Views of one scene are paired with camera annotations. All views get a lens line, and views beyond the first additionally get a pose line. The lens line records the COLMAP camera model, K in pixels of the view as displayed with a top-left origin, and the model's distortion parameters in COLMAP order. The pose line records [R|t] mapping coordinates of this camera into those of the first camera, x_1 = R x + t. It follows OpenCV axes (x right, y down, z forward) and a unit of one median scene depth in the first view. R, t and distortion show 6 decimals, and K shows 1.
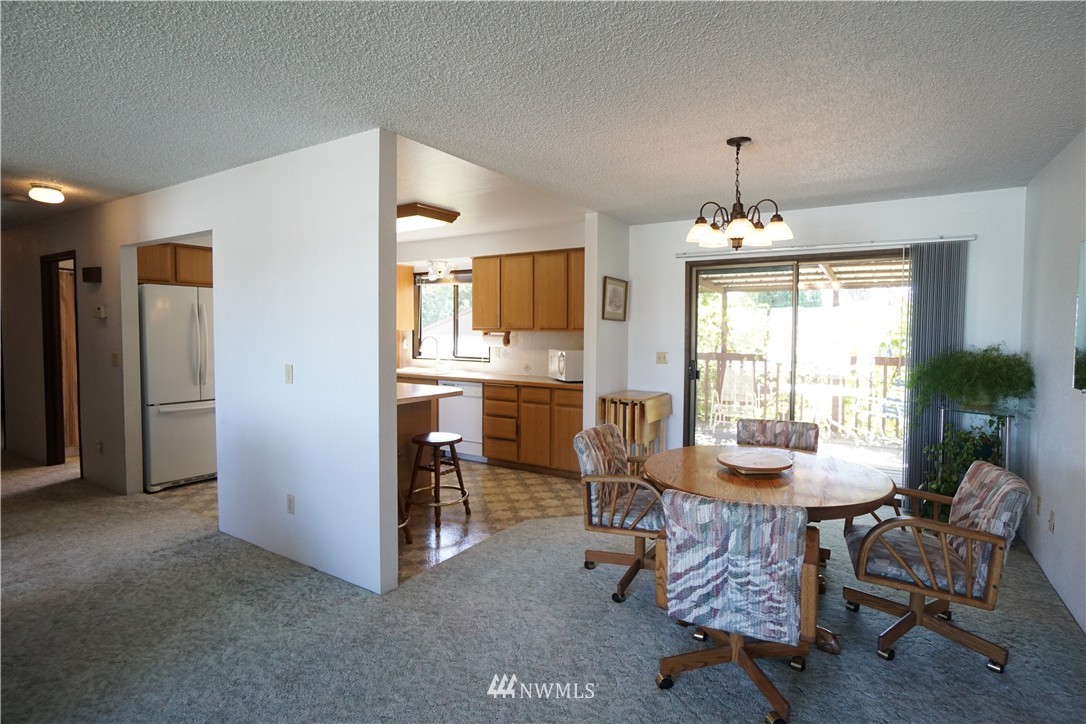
lens RADIAL K [[558.9, 0, 540.8], [0, 558.9, 354.5], [0, 0, 1]] dist [-0.018283, 0.000624]
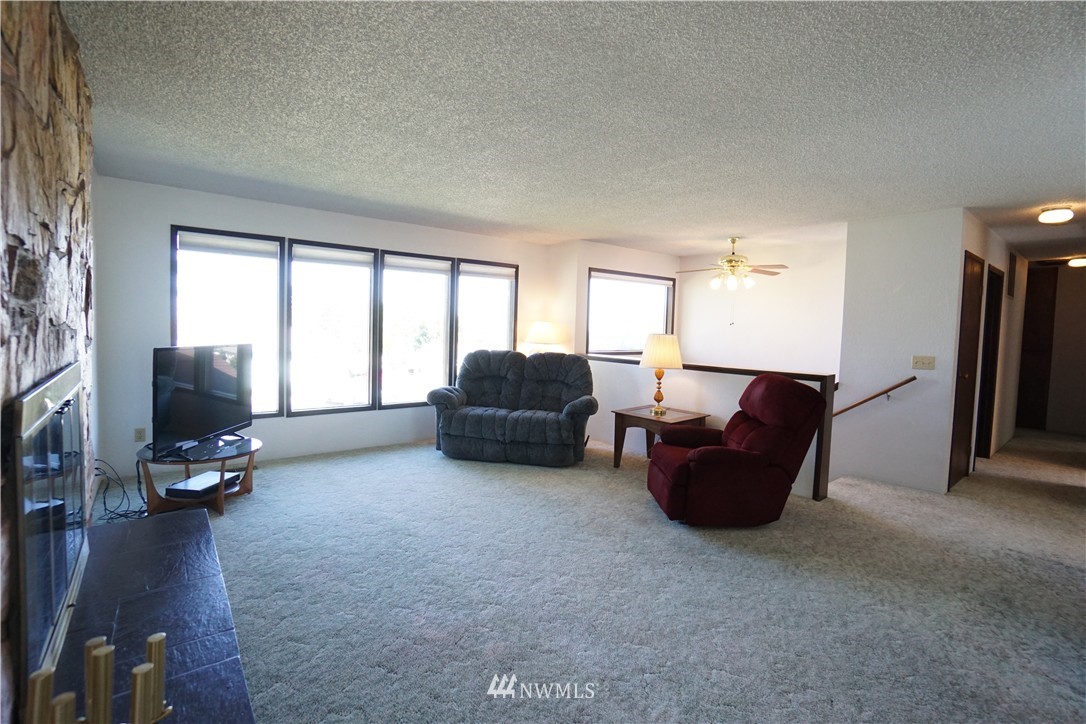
lens RADIAL K [[499.0, 0, 548.7], [0, 499.0, 353.4], [0, 0, 1]] dist [-0.014849, 0.001432]
pose [[-0.335871, 0.039011, -0.941100, 0.495341], [-0.072662, 0.995091, 0.067182, -0.009266], [0.939101, 0.090946, -0.331388, 0.507905]]
